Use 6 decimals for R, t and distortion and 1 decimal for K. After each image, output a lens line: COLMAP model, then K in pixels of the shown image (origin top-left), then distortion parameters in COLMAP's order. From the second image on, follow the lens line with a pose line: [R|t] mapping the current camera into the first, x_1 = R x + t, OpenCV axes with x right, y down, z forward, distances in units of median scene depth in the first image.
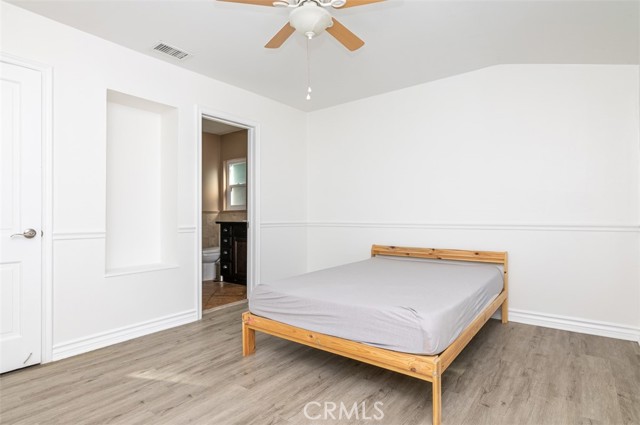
lens RADIAL K [[344.0, 0, 320.4], [0, 344.0, 212.7], [0, 0, 1]] dist [0.001691, 0.000146]
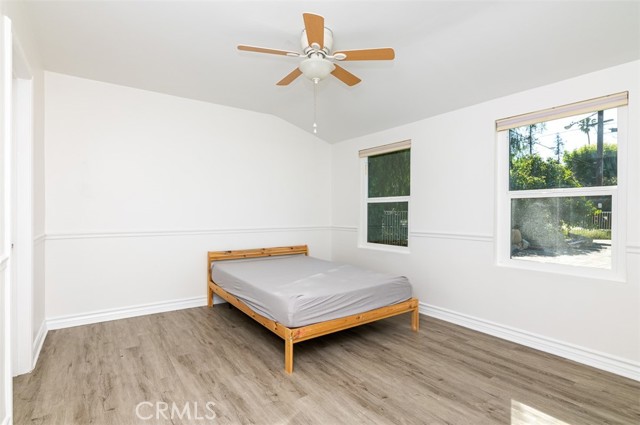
lens RADIAL K [[351.5, 0, 316.1], [0, 351.5, 213.3], [0, 0, 1]] dist [-0.003061, -0.000554]
pose [[0.260047, -0.003191, 0.965591, -1.038004], [-0.010396, 0.999927, 0.006104, -0.039864], [-0.965540, -0.011626, 0.259995, 0.591818]]
